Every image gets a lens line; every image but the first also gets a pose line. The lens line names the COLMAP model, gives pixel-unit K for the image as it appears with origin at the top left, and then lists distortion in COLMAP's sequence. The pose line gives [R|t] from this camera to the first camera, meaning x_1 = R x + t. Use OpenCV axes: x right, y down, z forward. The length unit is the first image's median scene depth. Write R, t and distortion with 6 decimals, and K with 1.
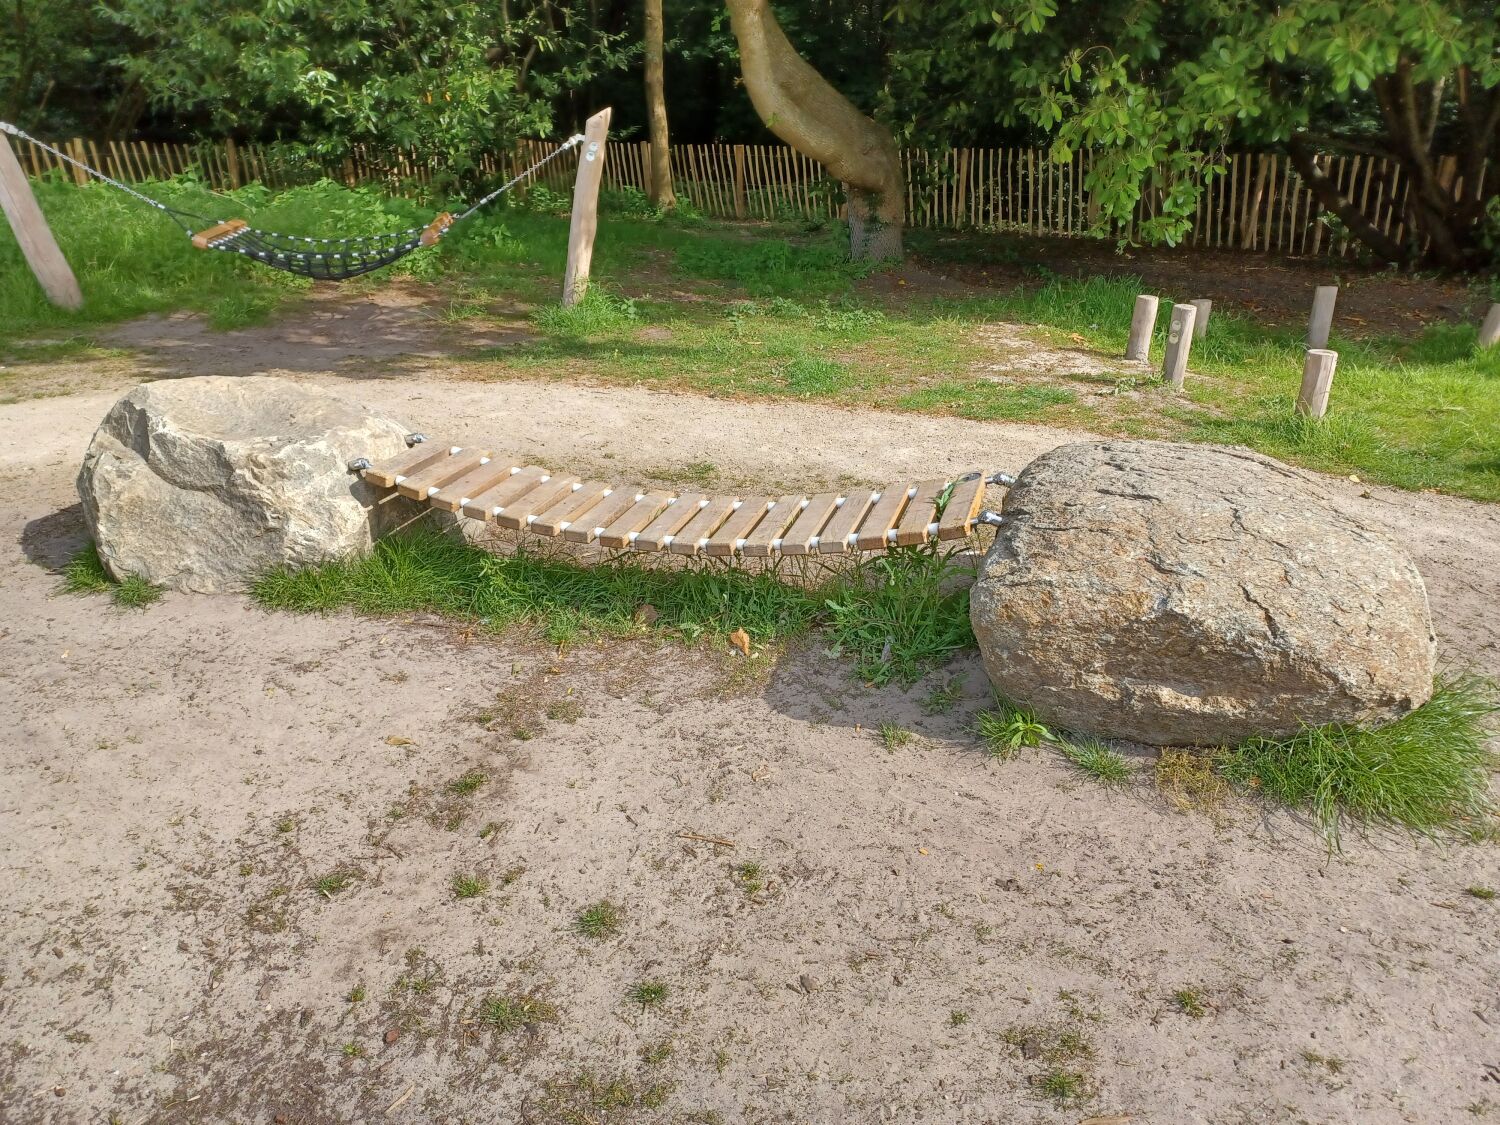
lens RADIAL K [[1074.6, 0, 726.5], [0, 1074.6, 567.9], [0, 0, 1]] dist [0.010889, -0.002773]
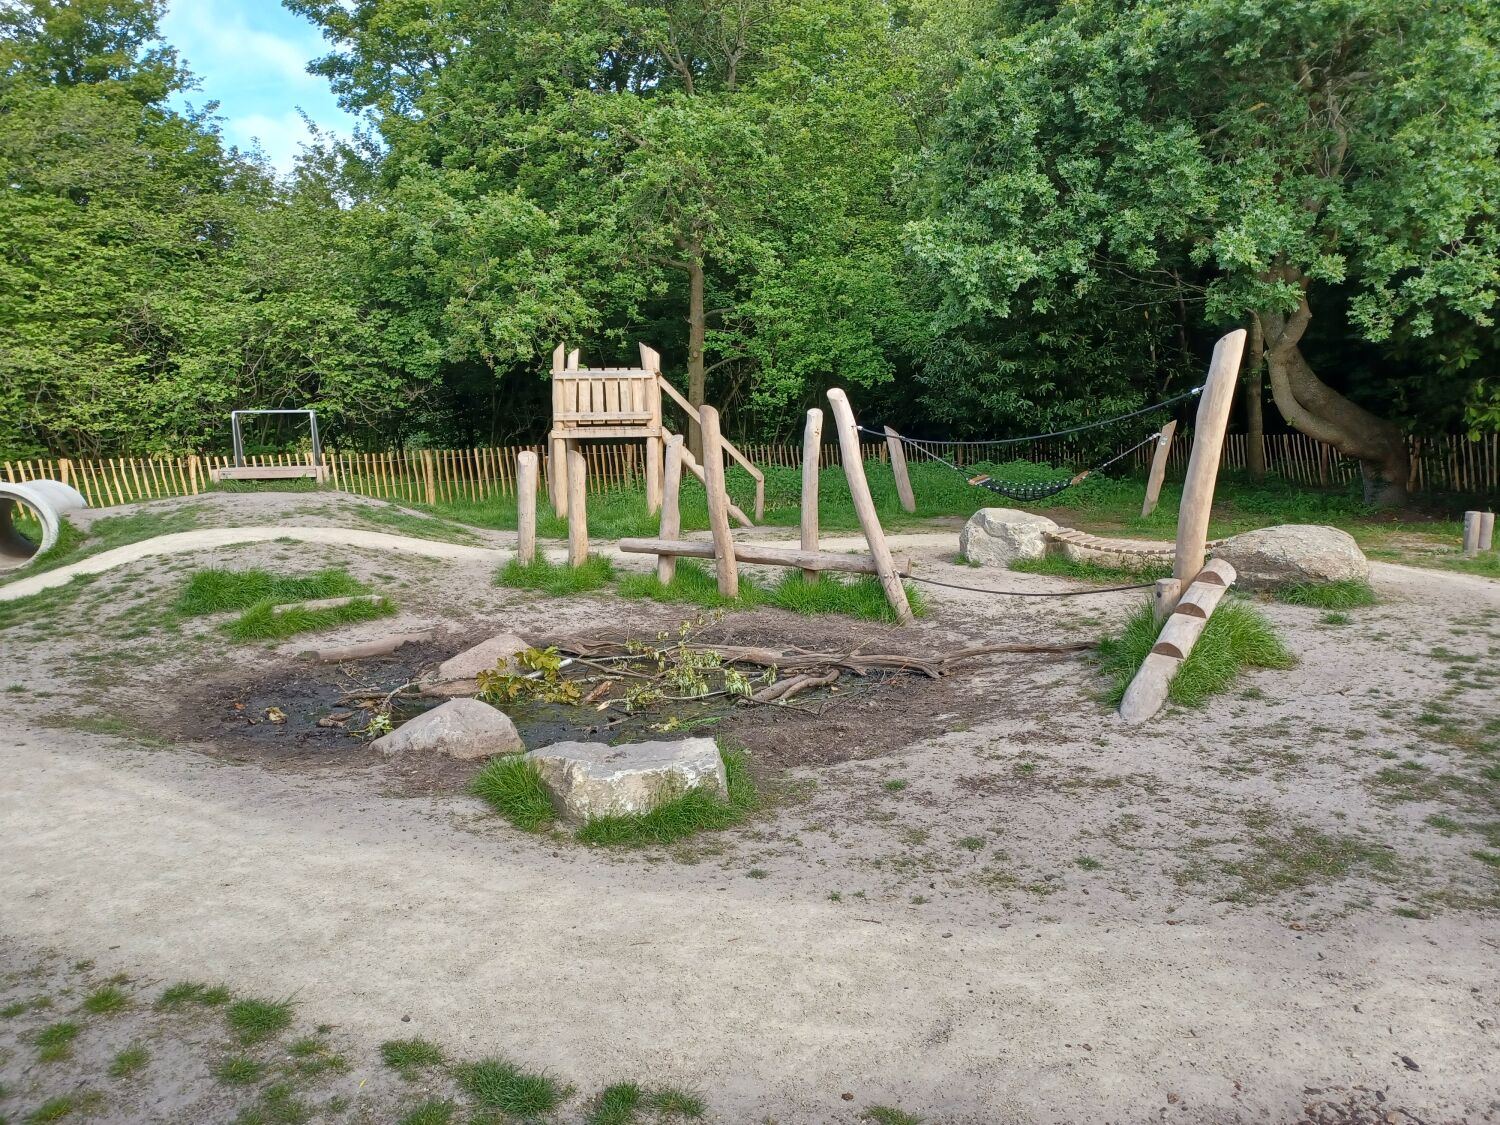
lens RADIAL K [[1074.6, 0, 726.5], [0, 1074.6, 567.9], [0, 0, 1]] dist [0.010889, -0.002773]
pose [[0.837888, 0.044348, -0.544038, 0.316578], [-0.179972, 0.963405, -0.198647, 0.414854], [0.515320, 0.264356, 0.815207, -1.065968]]
